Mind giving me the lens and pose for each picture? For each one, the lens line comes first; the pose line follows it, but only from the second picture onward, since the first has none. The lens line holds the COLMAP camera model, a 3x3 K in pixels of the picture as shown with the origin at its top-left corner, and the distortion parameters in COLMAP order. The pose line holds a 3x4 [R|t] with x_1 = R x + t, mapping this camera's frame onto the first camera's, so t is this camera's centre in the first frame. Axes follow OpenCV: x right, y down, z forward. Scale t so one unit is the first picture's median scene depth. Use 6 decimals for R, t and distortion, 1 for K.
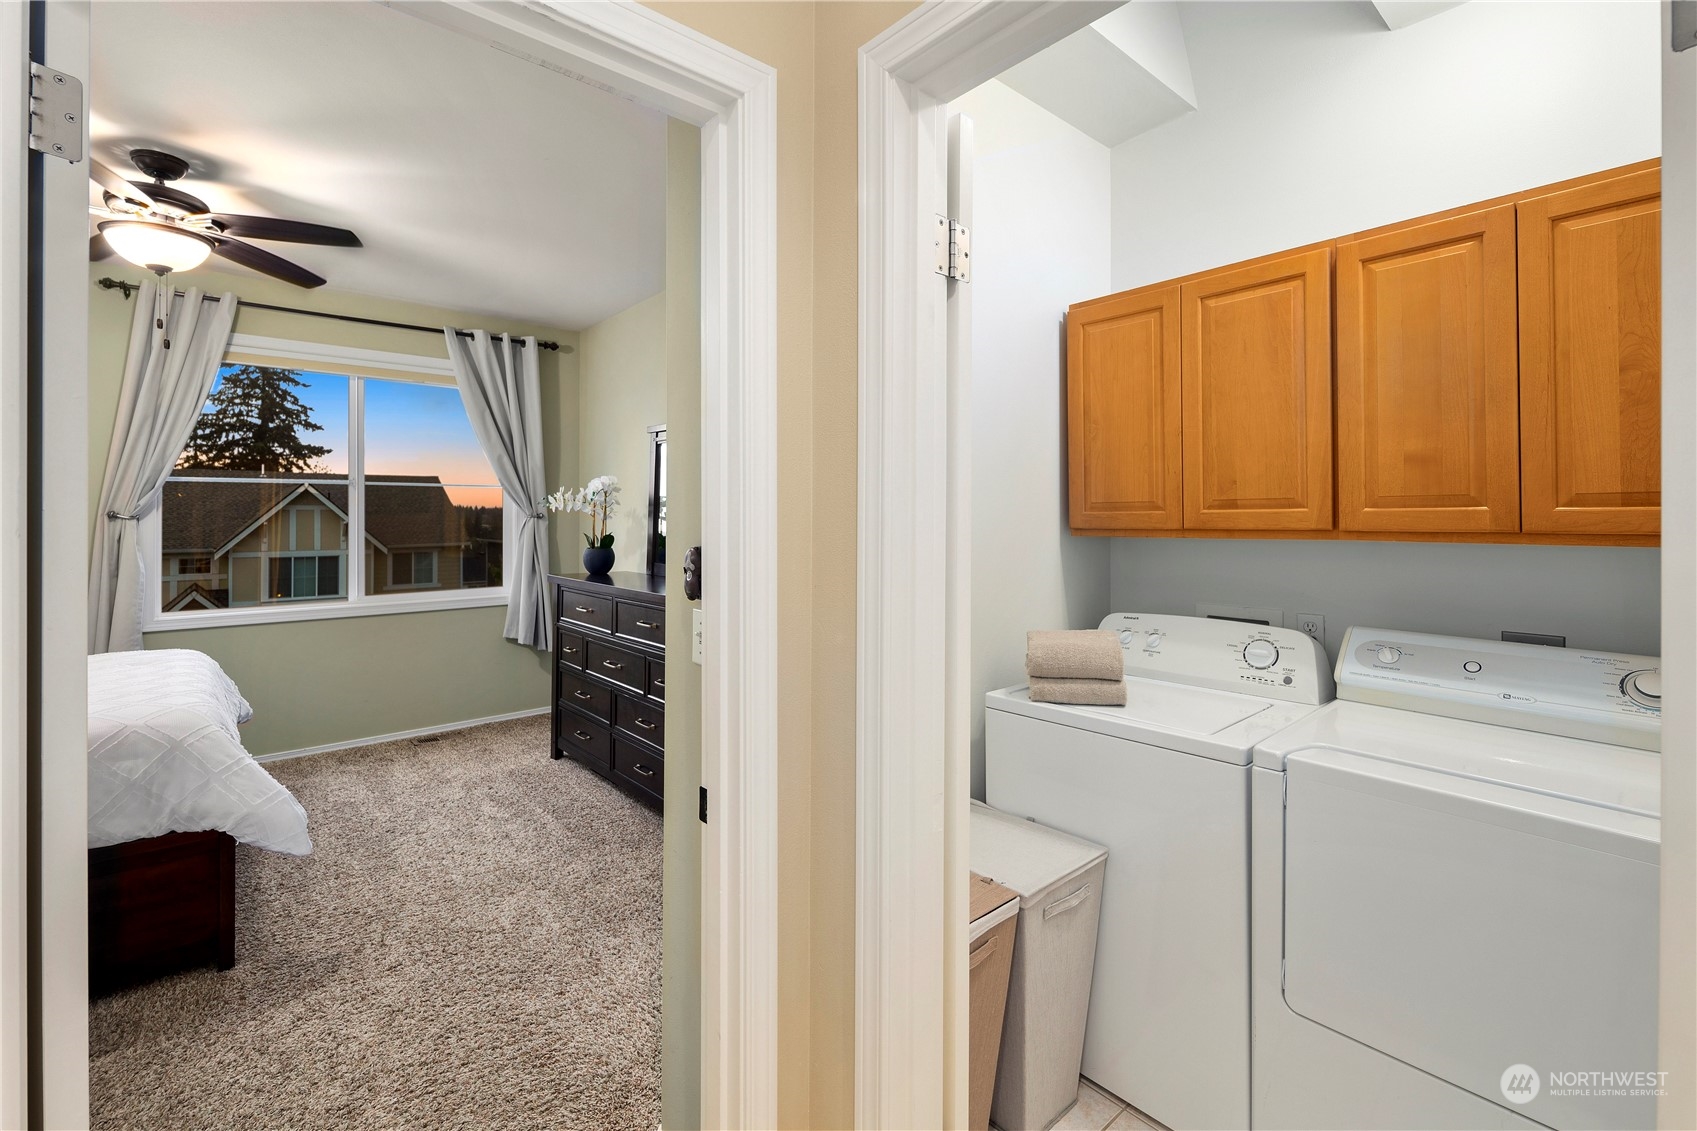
lens RADIAL K [[740.7, 0, 847.7], [0, 740.7, 510.7], [0, 0, 1]] dist [0.001313, 0.000109]
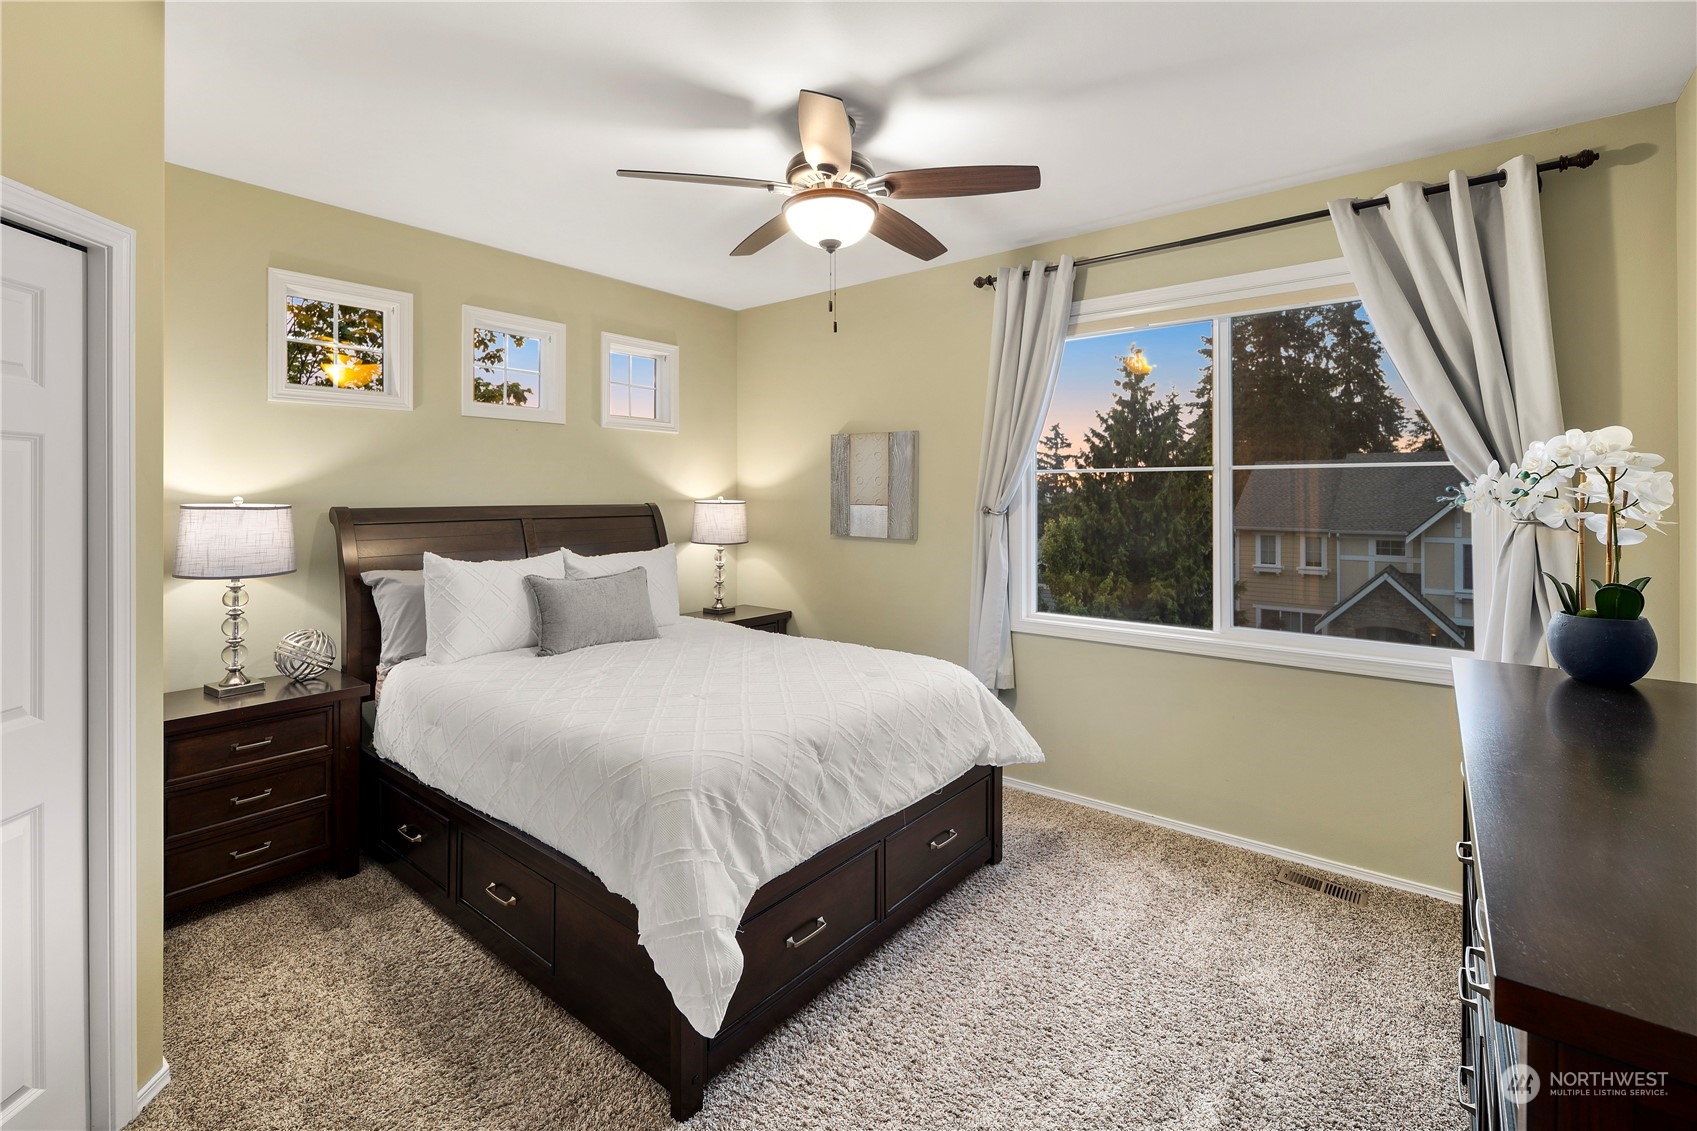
lens RADIAL K [[750.0, 0, 862.3], [0, 750.0, 492.6], [0, 0, 1]] dist [0.001583, 0.000176]
pose [[0.185604, -0.002830, -0.982621, -0.015699], [0.004825, 0.999986, -0.001969, -0.013539], [0.982613, -0.004375, 0.185615, 0.489217]]
